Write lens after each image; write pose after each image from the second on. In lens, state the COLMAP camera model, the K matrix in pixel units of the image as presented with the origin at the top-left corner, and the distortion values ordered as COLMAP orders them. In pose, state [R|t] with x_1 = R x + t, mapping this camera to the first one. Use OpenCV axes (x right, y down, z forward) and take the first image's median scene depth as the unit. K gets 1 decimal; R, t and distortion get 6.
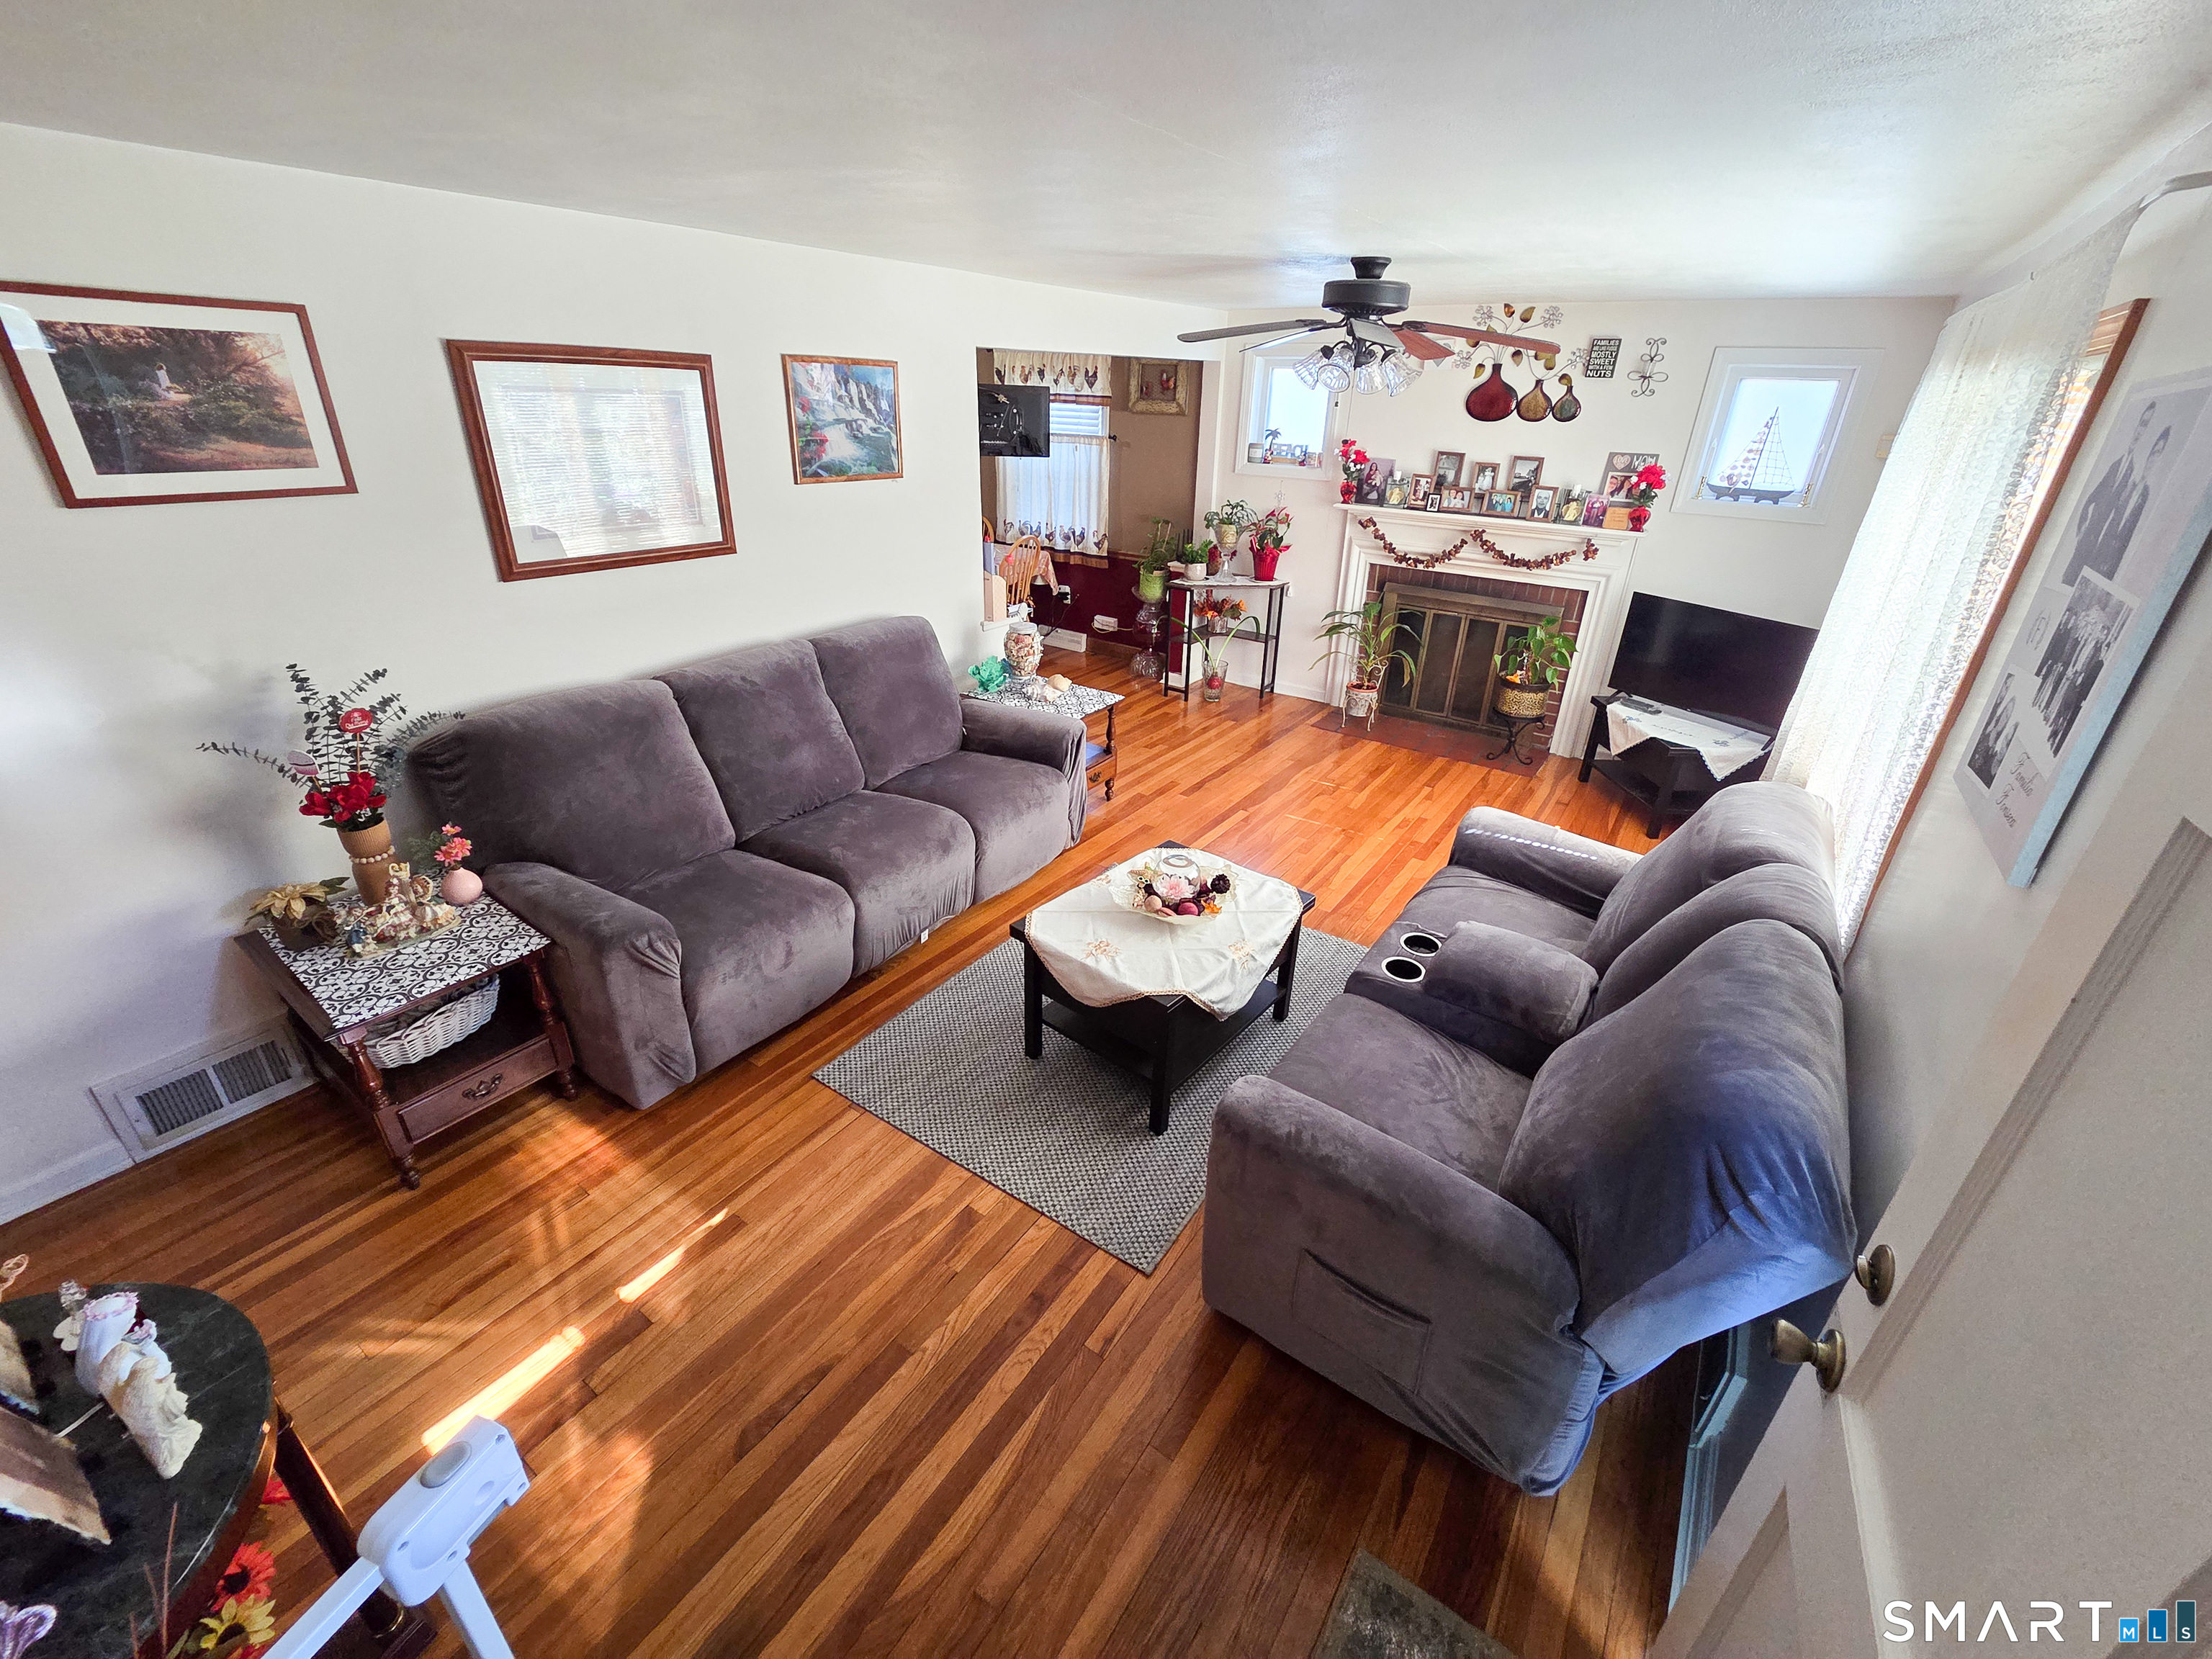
lens RADIAL K [[913.5, 0, 1107.5], [0, 913.5, 808.4], [0, 0, 1]] dist [-0.000100, 0.004509]
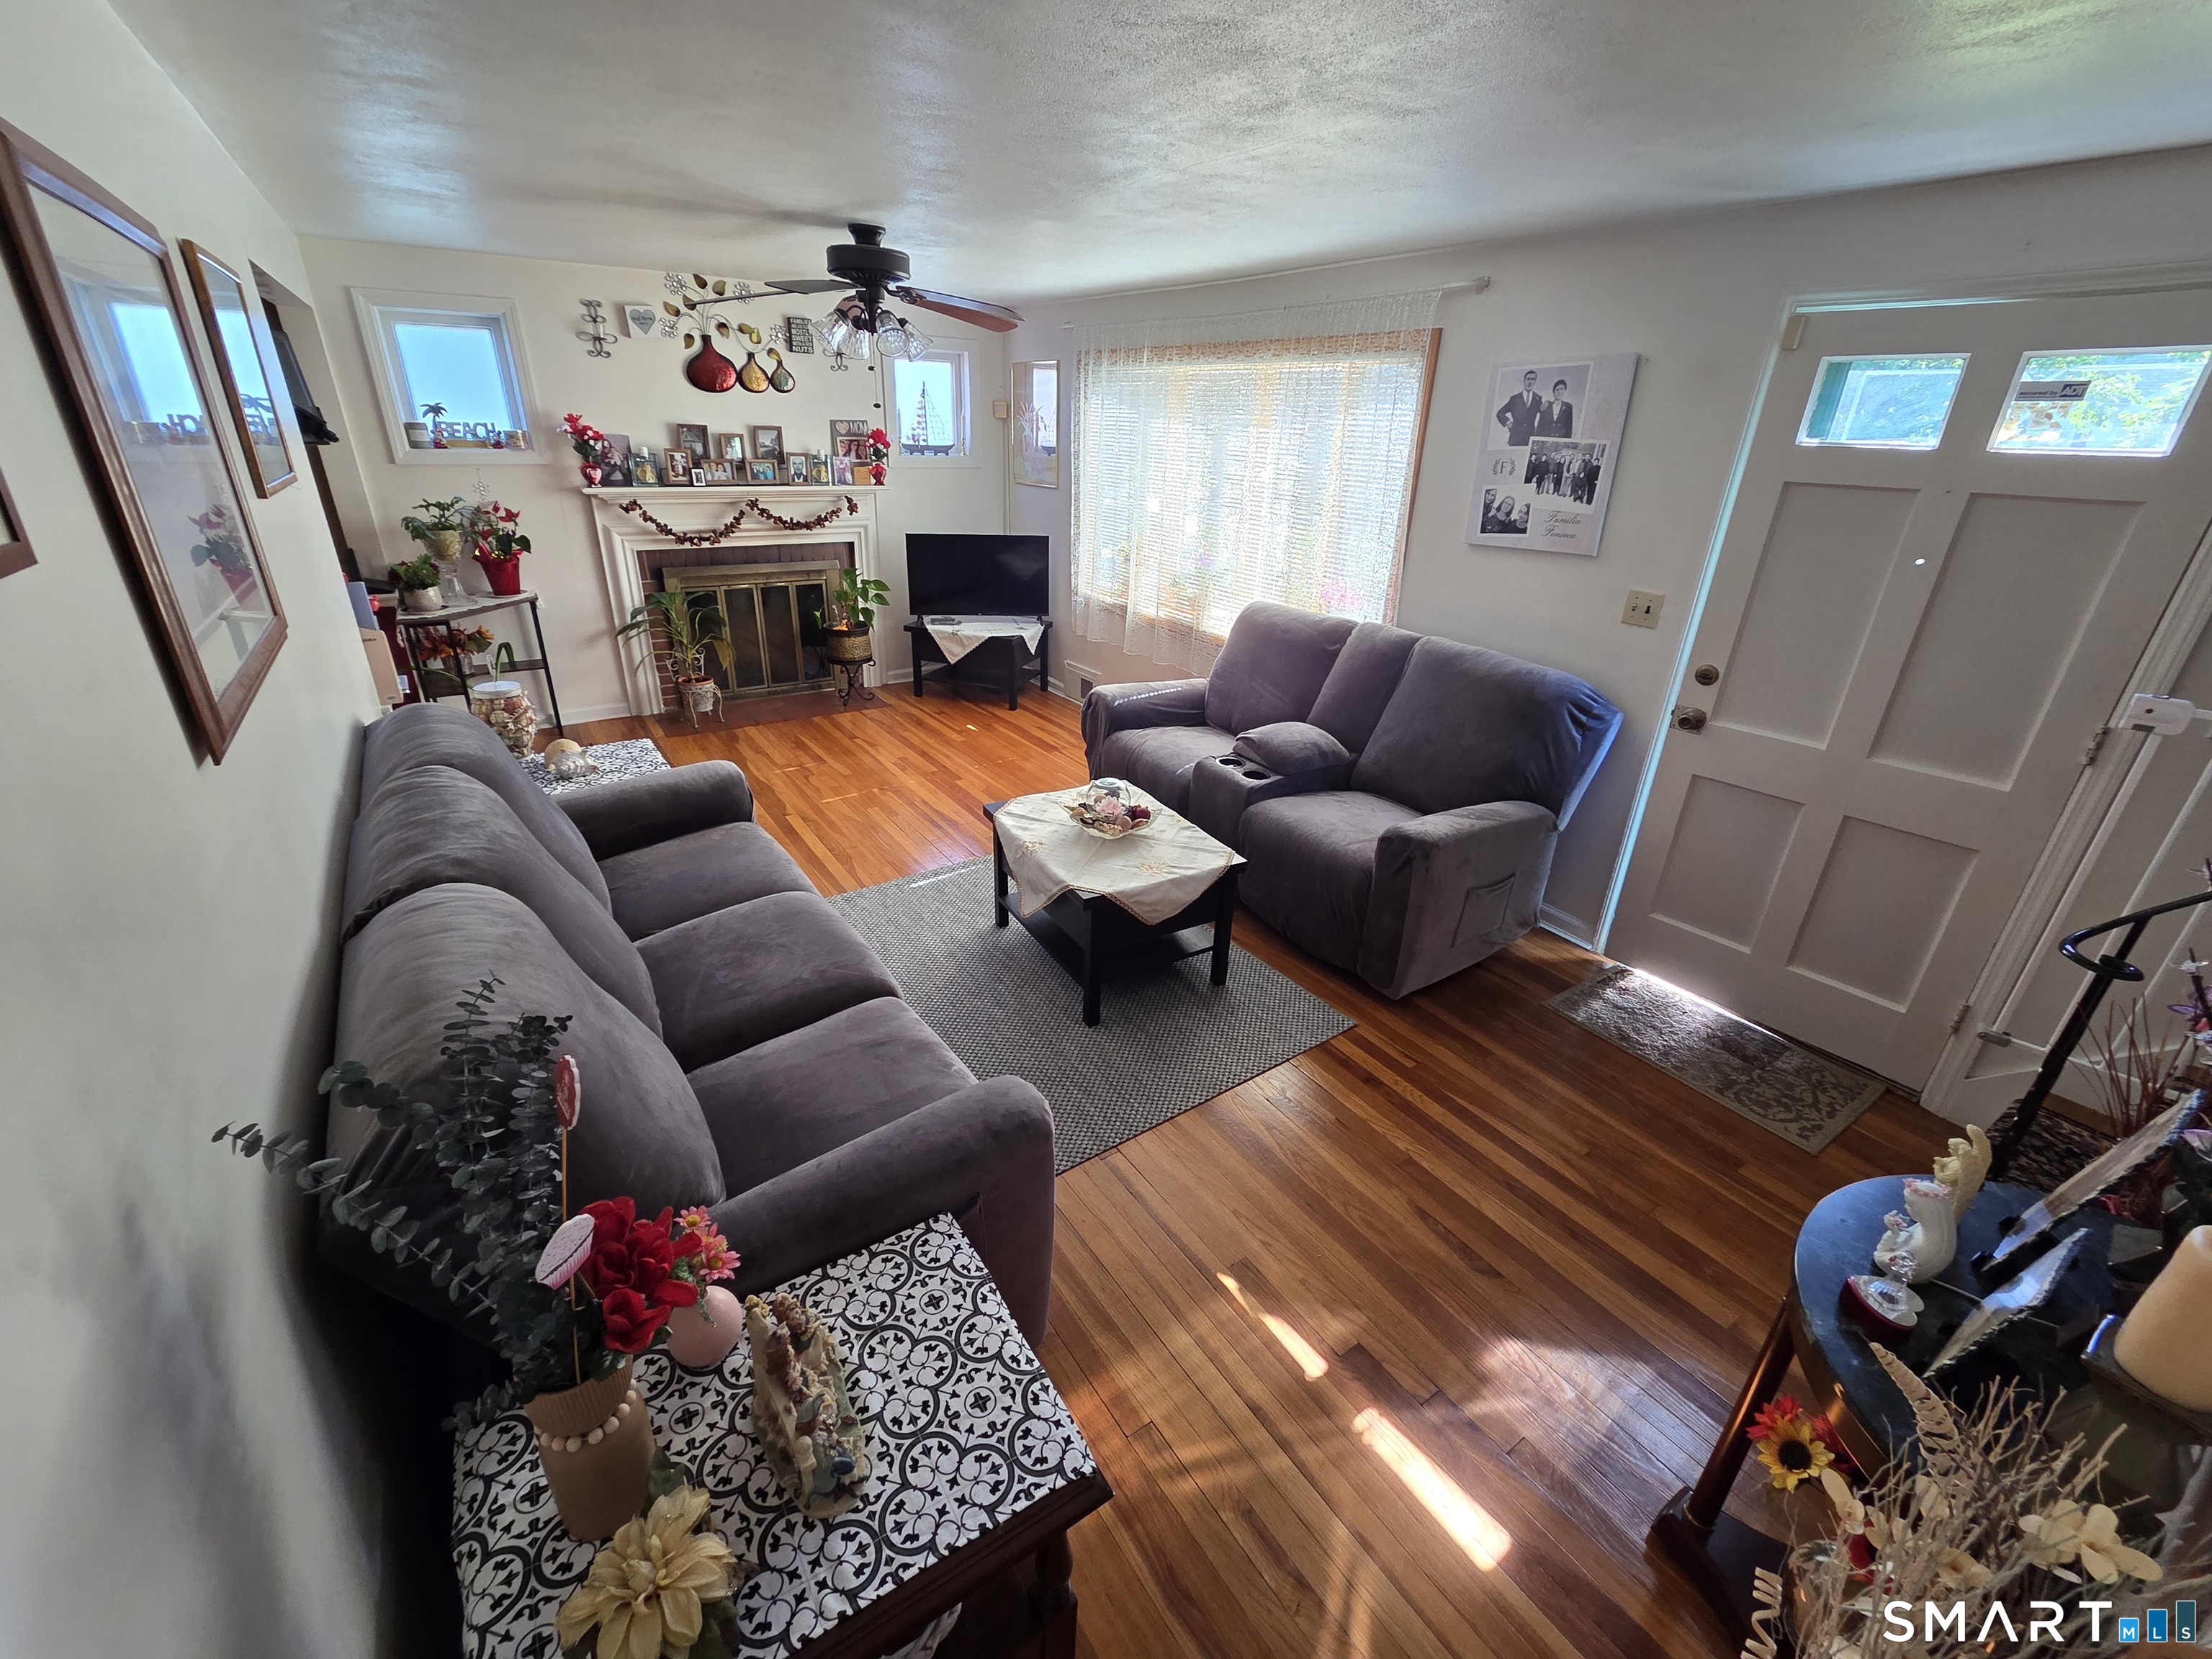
lens RADIAL K [[912.8, 0, 1103.1], [0, 912.8, 818.6], [0, 0, 1]] dist [-0.001832, 0.003968]
pose [[0.361628, -0.389627, 0.847004, -0.478337], [0.371477, 0.893475, 0.252402, -0.100476], [-0.855120, 0.223367, 0.467843, 0.272728]]
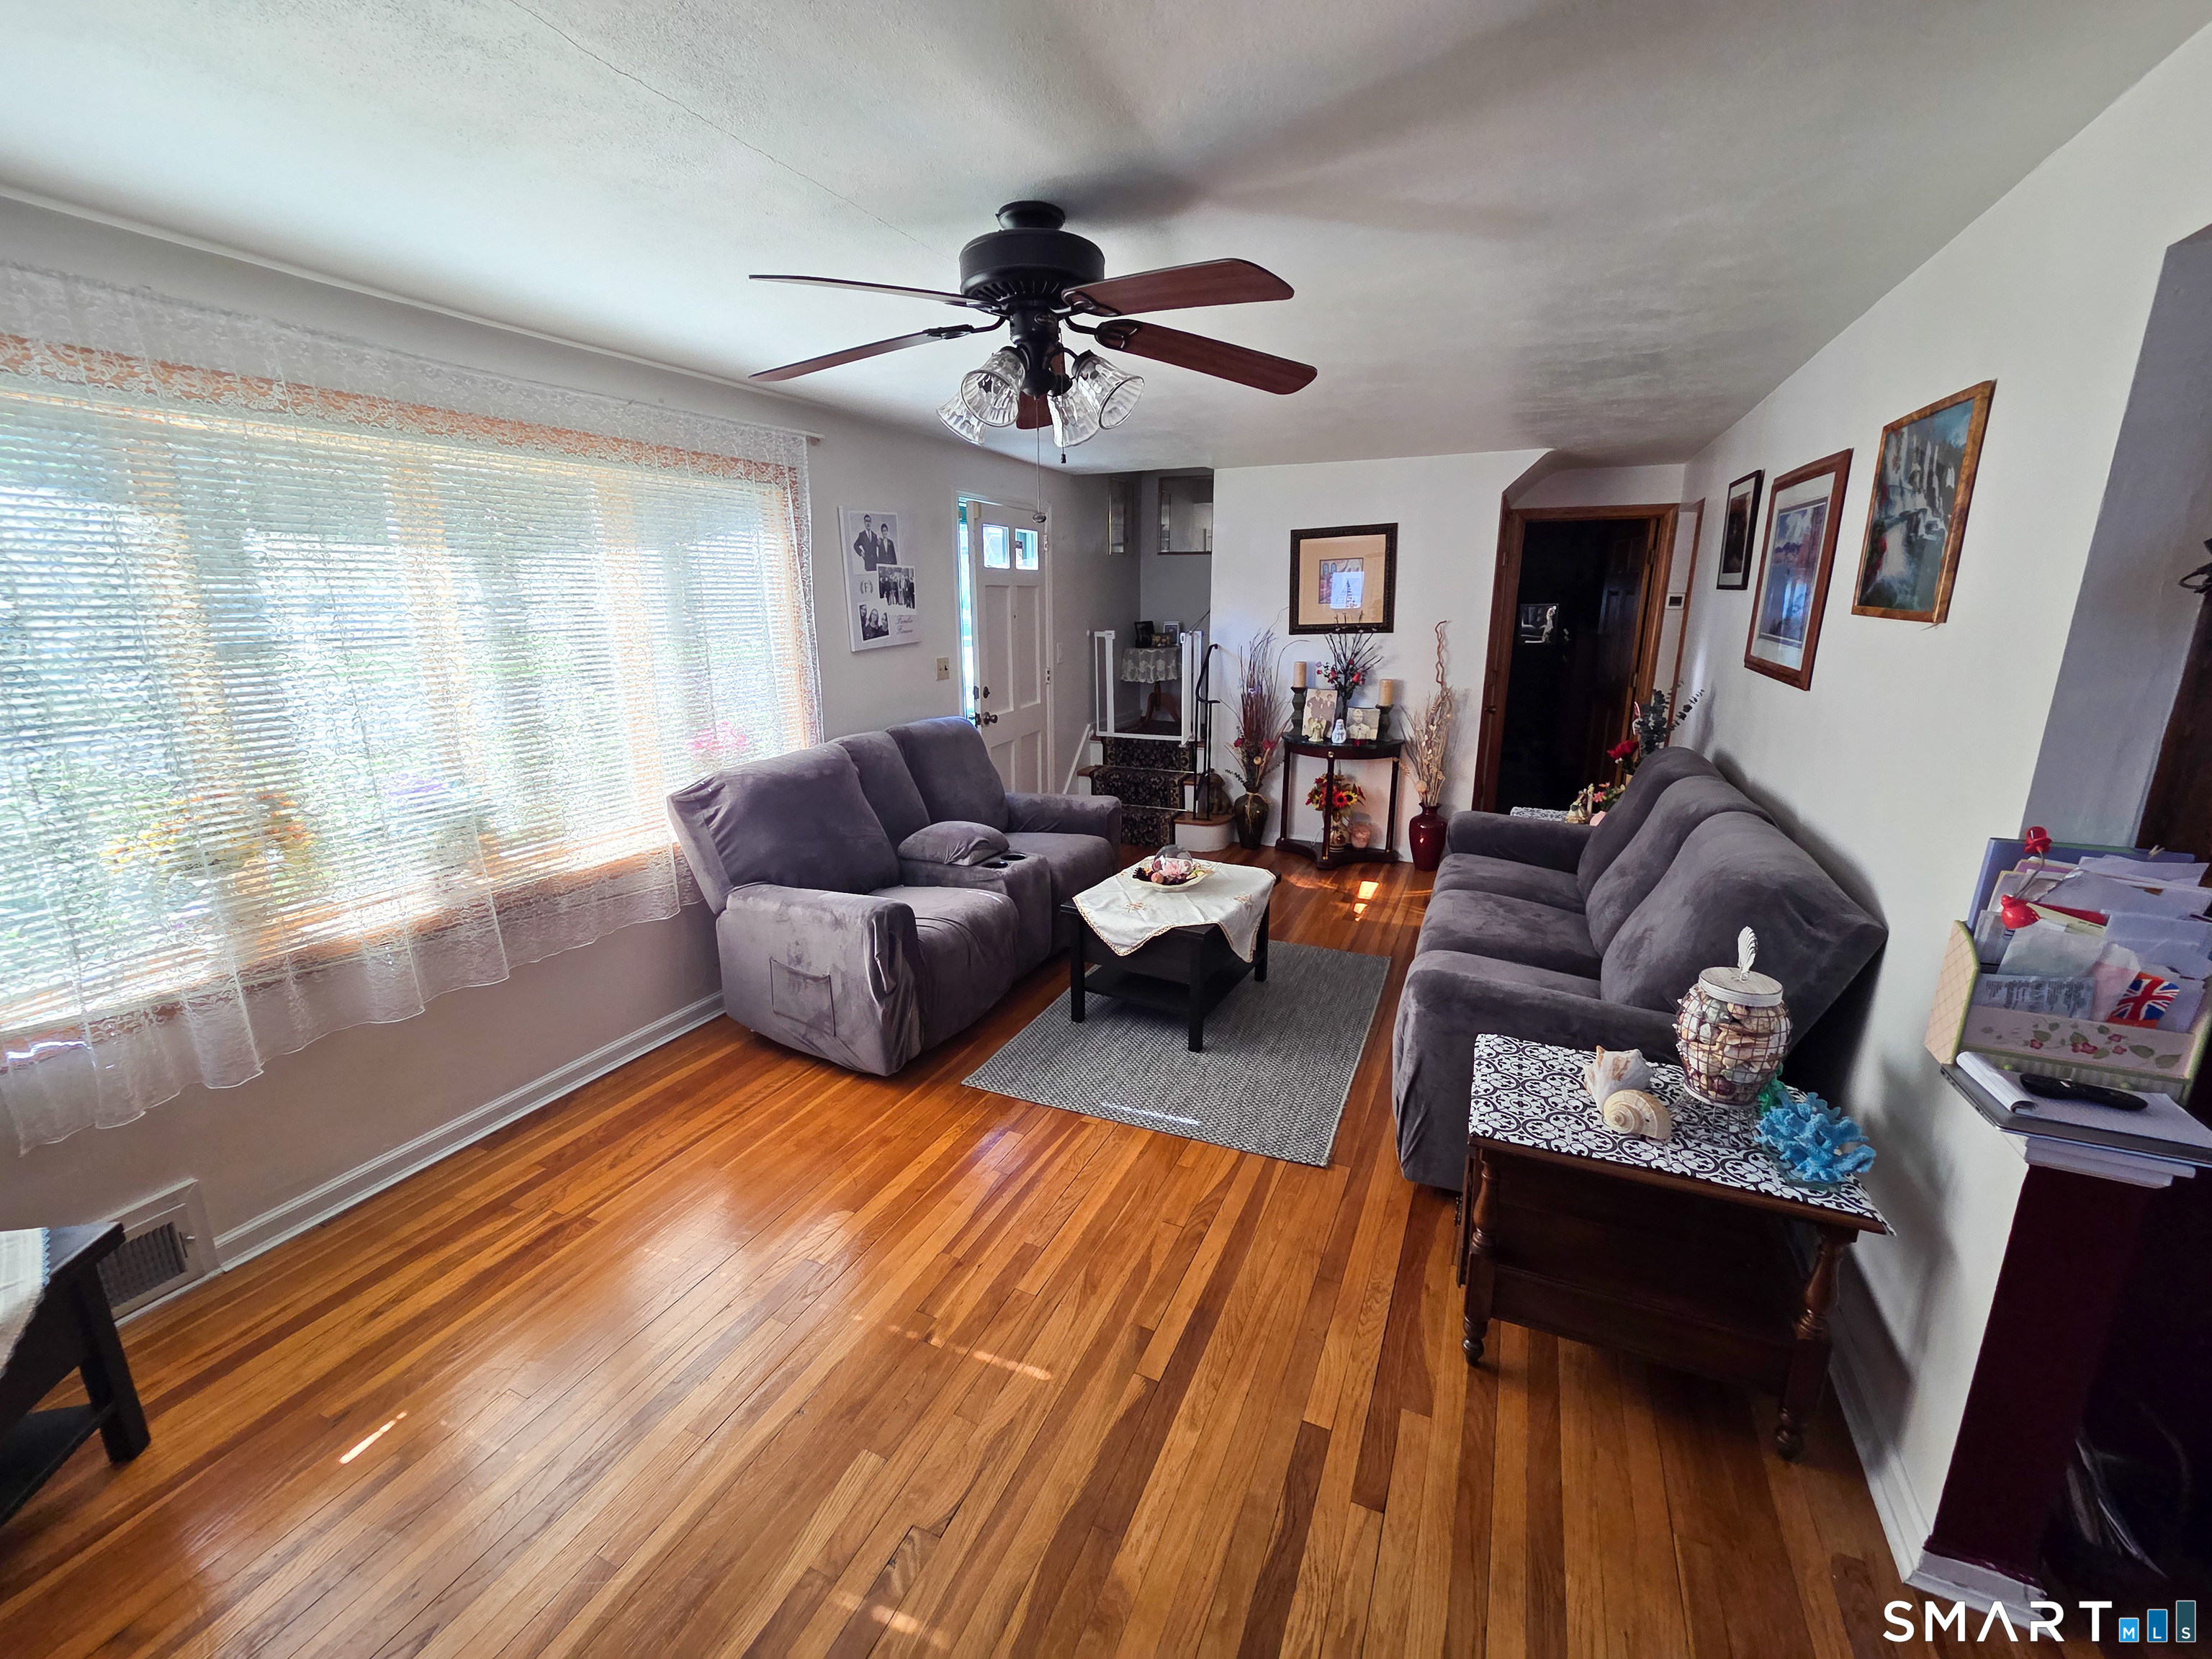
lens RADIAL K [[912.8, 0, 1103.1], [0, 912.8, 818.6], [0, 0, 1]] dist [-0.001832, 0.003968]
pose [[-0.983223, 0.016828, -0.181631, 0.222324], [-0.100025, 0.782944, 0.613999, -0.414551], [0.152539, 0.621865, -0.768125, 1.065905]]
